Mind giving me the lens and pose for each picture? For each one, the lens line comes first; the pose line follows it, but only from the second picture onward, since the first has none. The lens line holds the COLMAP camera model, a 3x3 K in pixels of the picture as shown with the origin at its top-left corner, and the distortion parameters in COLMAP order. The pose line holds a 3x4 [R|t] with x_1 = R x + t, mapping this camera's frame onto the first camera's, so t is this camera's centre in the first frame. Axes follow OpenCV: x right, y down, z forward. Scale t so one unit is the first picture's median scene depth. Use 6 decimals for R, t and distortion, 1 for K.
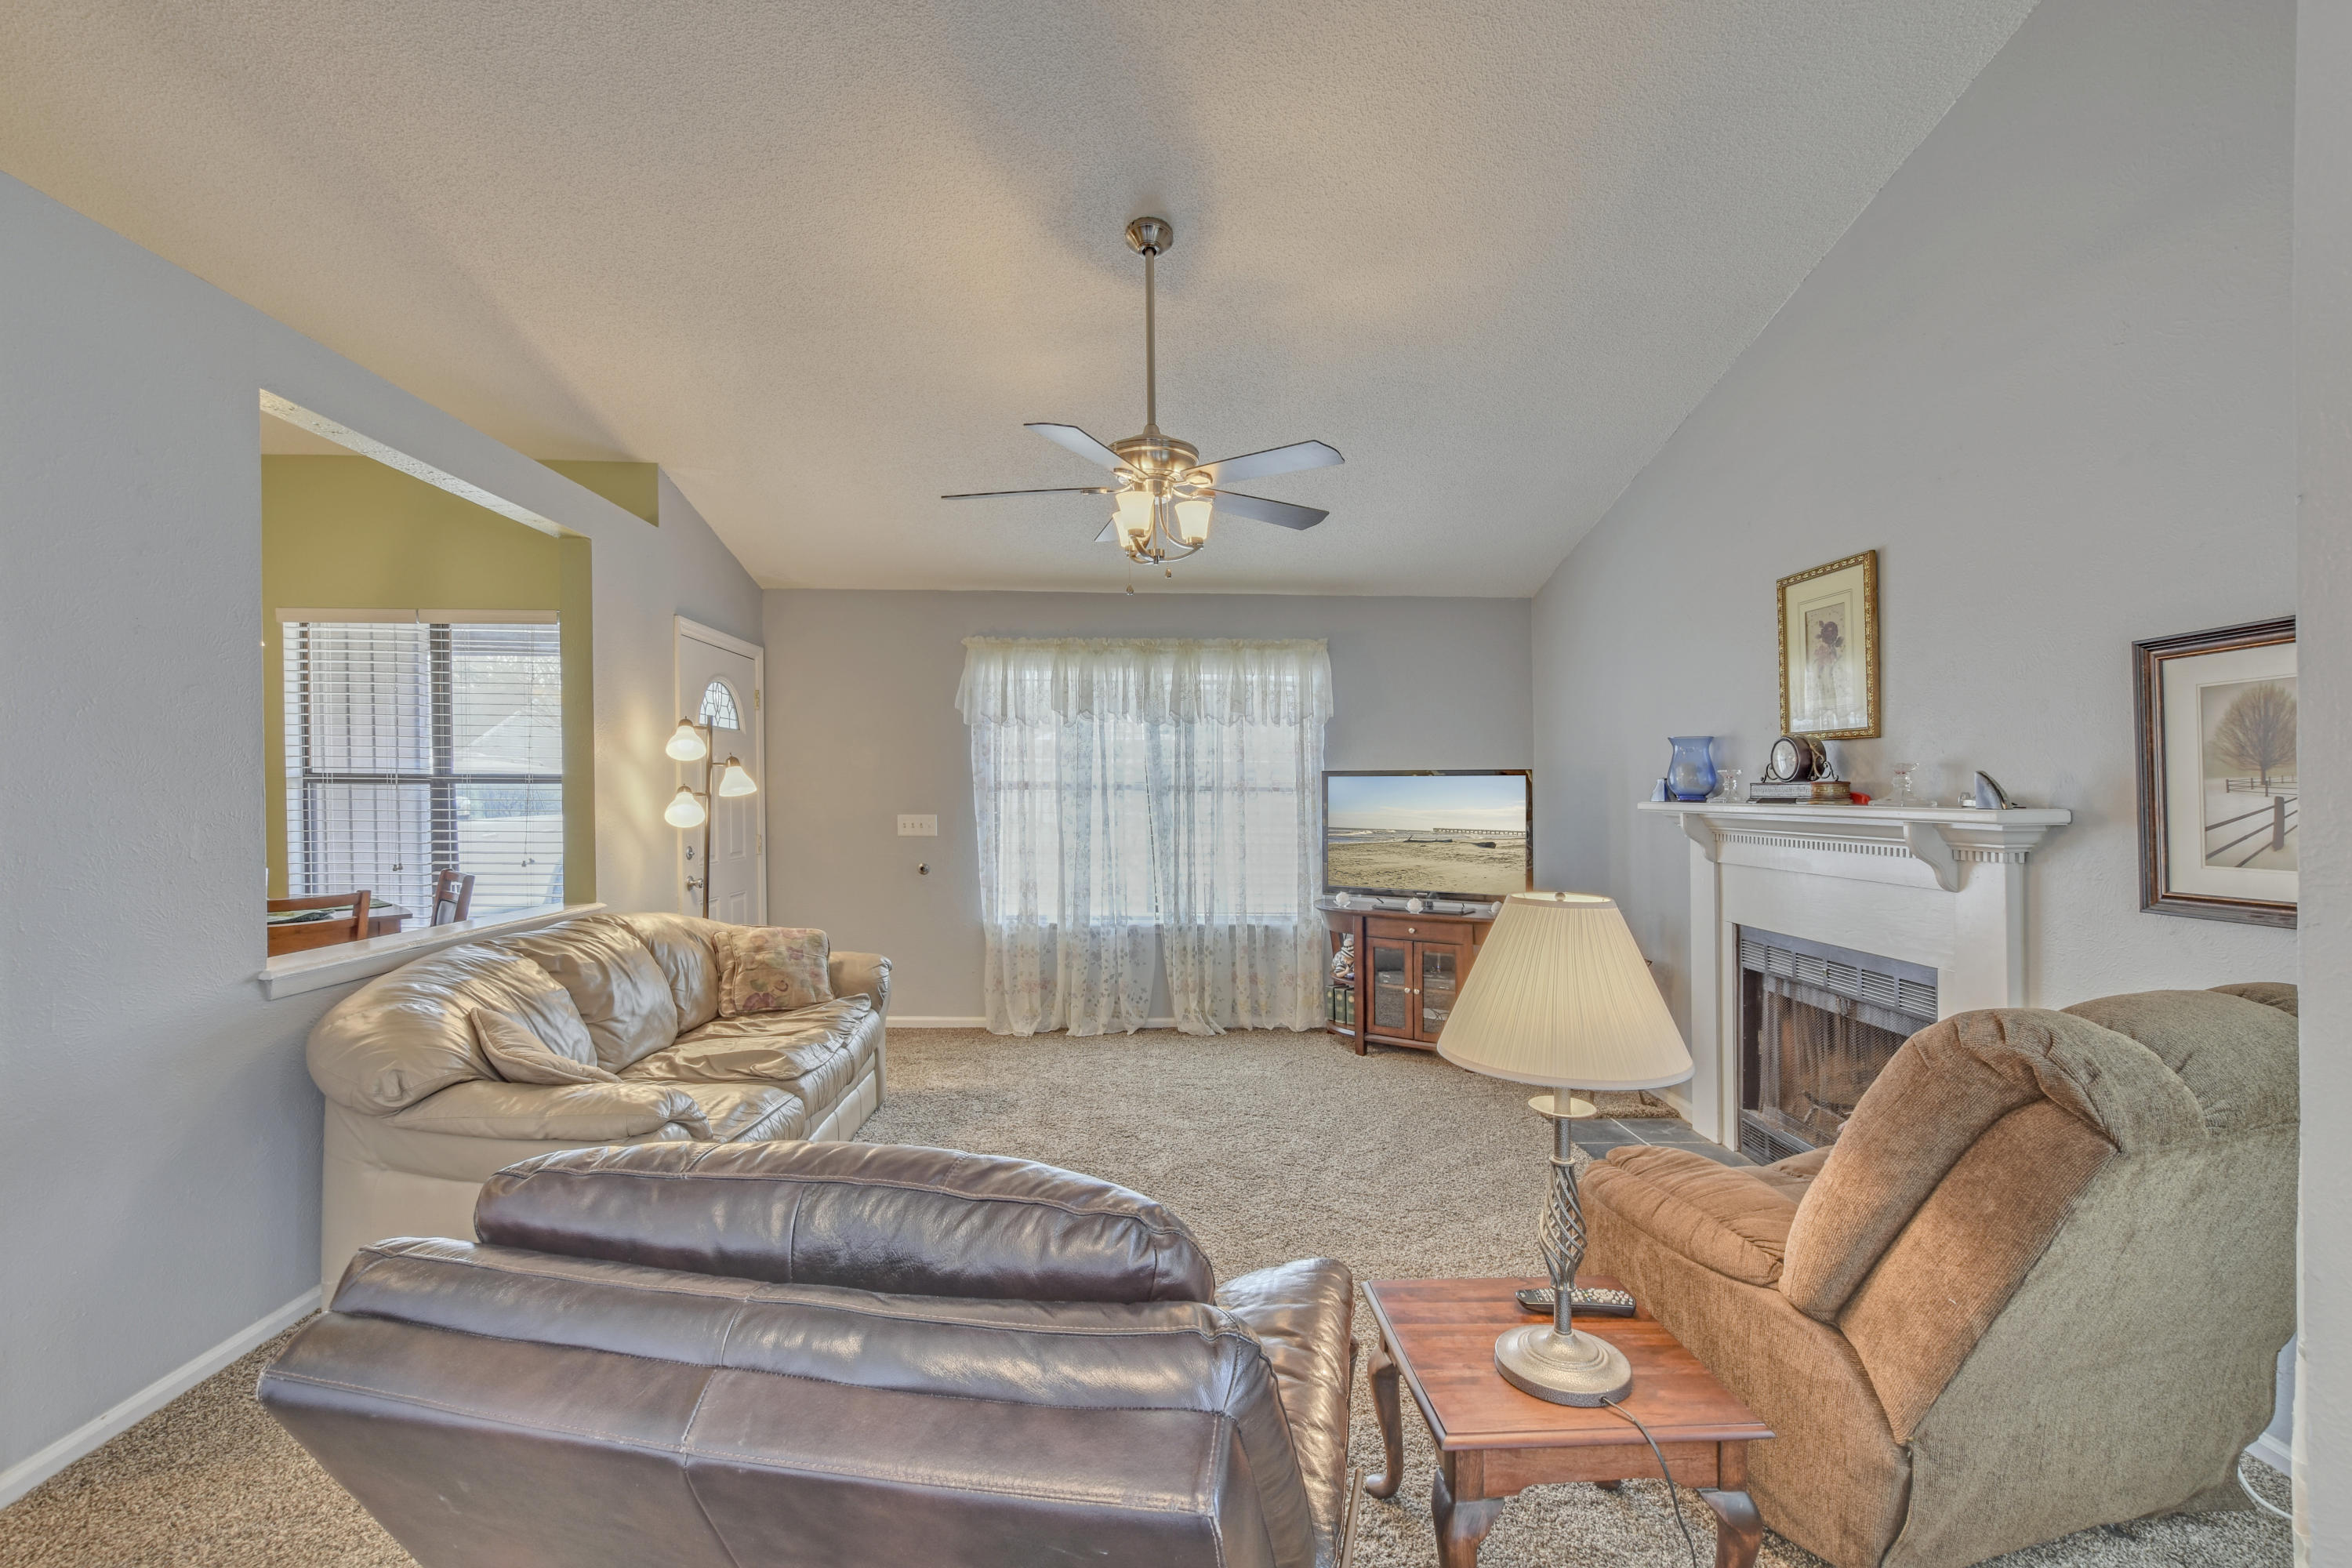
lens RADIAL K [[1049.1, 0, 1192.7], [0, 1049.1, 812.8], [0, 0, 1]] dist [-0.019016, 0.000700]
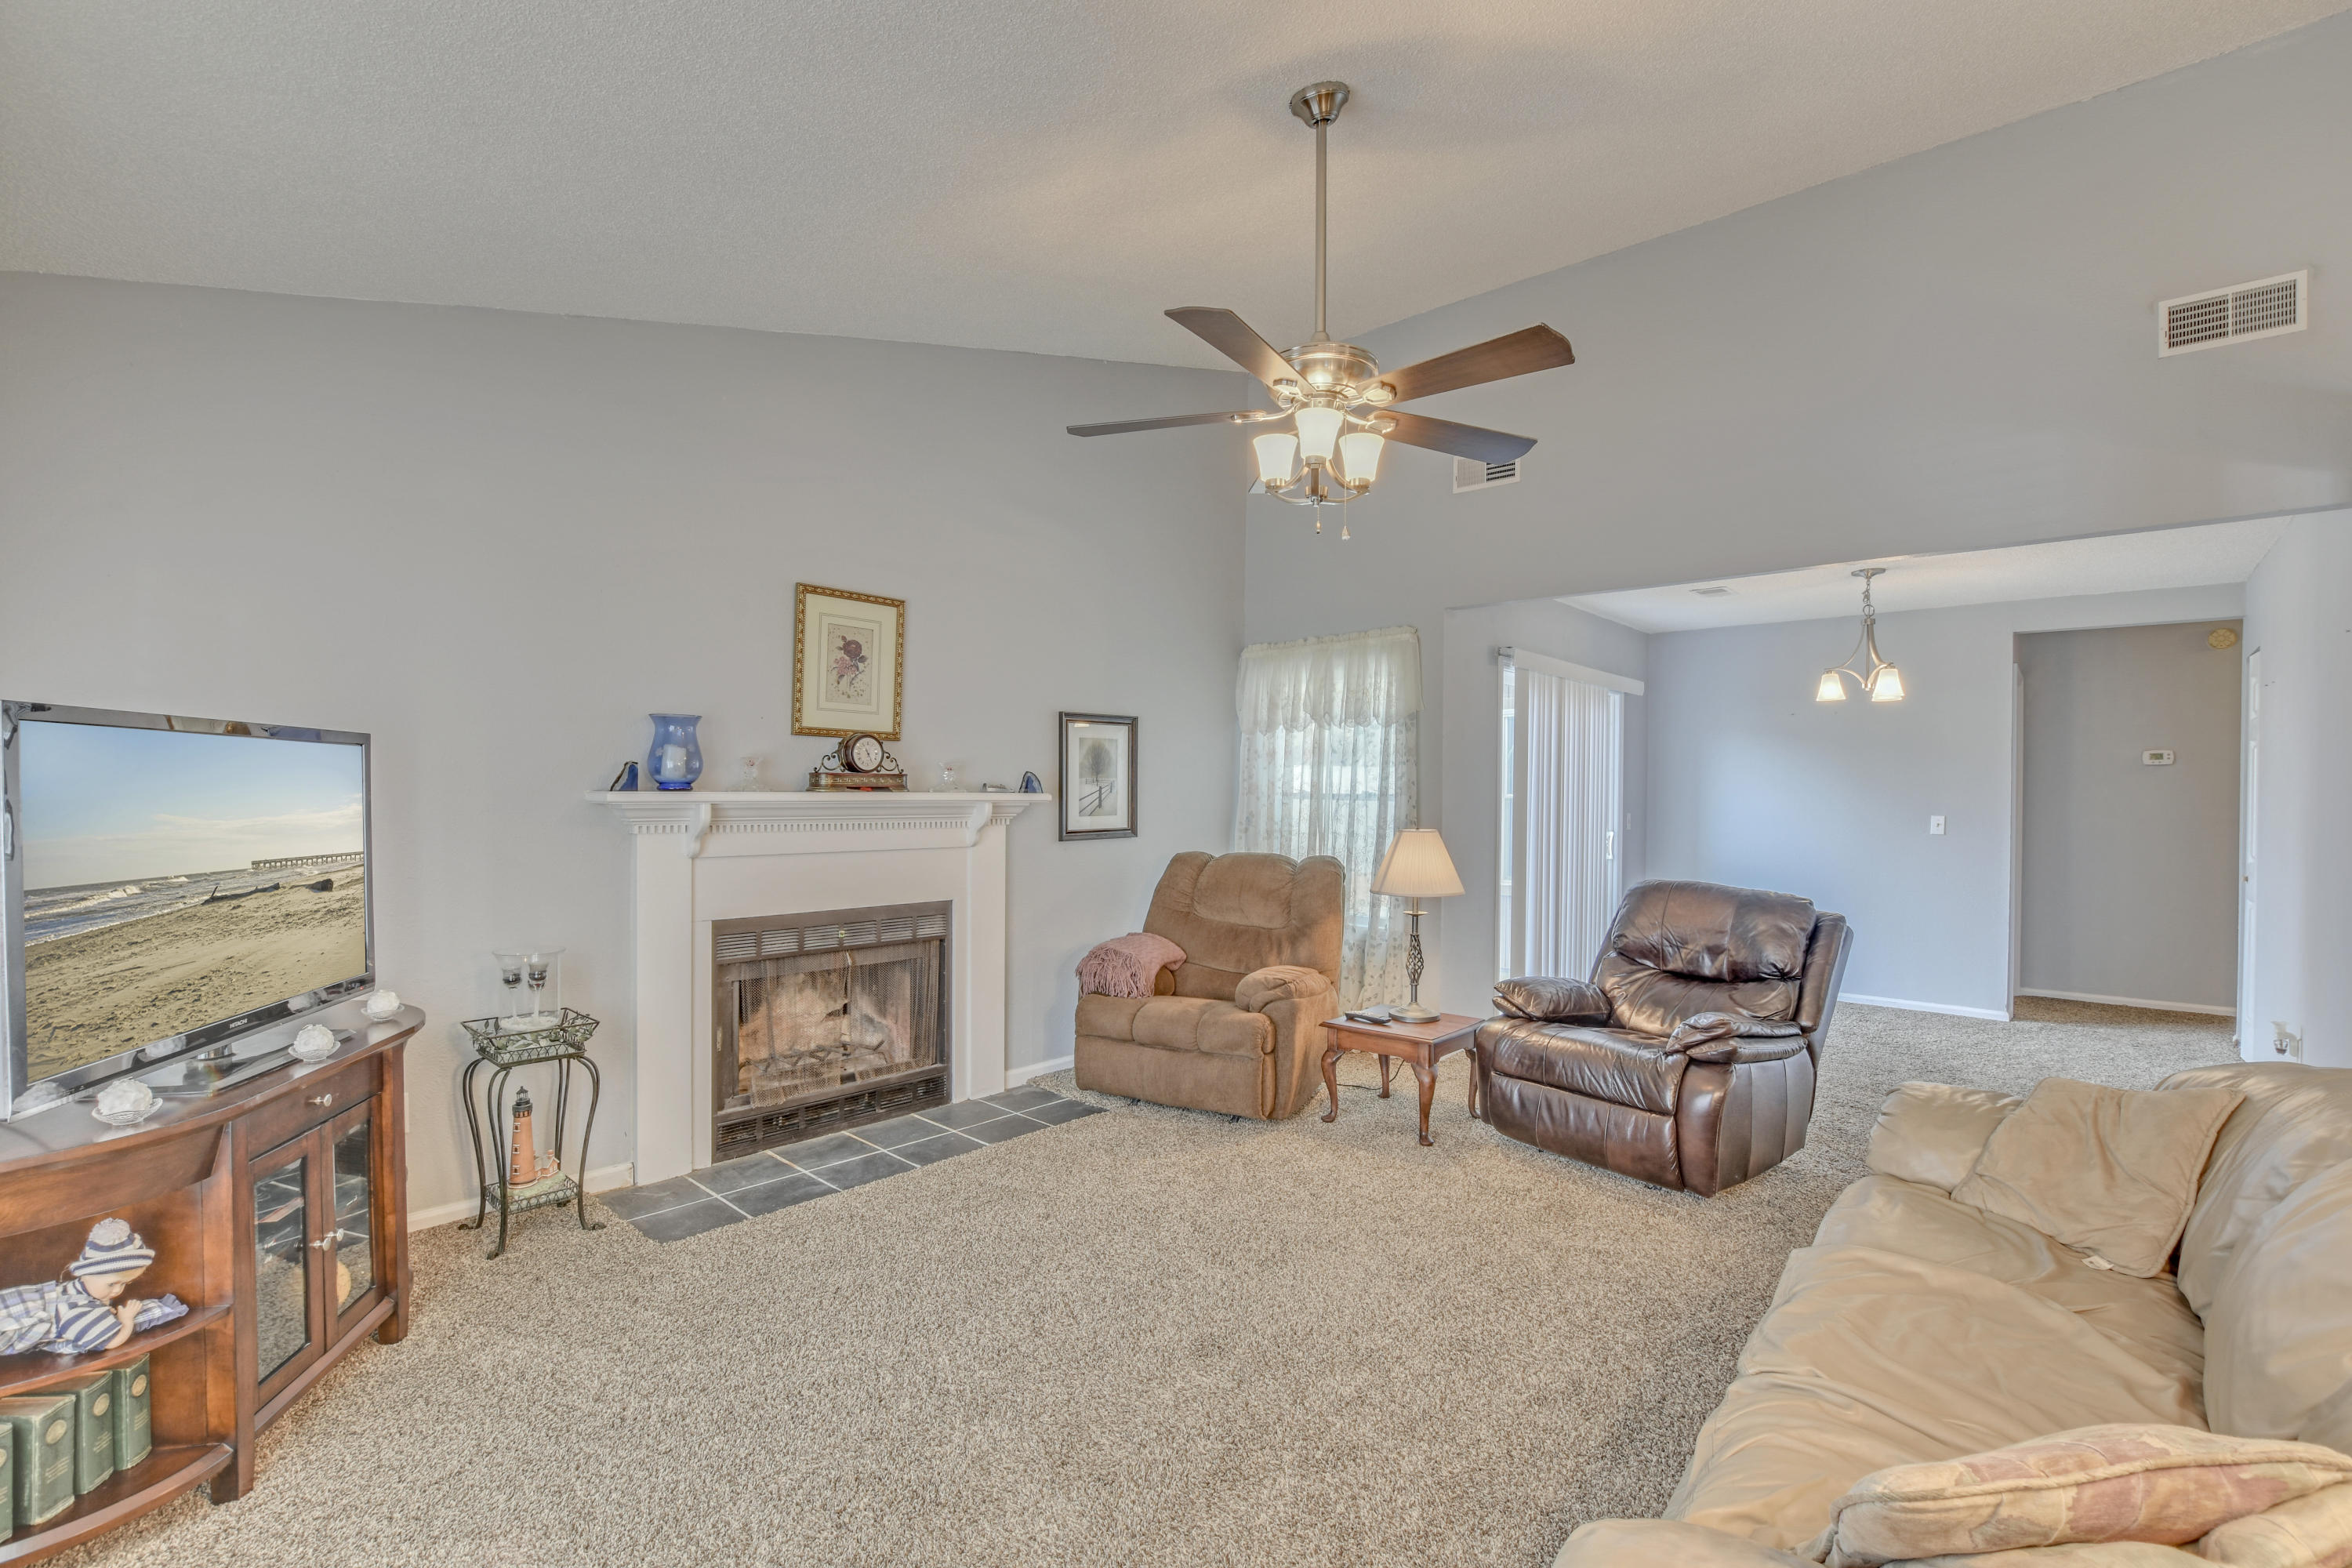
lens RADIAL K [[1049.1, 0, 1193.4], [0, 1049.1, 784.0], [0, 0, 1]] dist [-0.019016, 0.000700]
pose [[-0.718261, -0.003756, 0.695764, -0.346056], [0.006269, 0.999910, 0.011869, -0.019822], [-0.695746, 0.012887, -0.718173, 1.081929]]
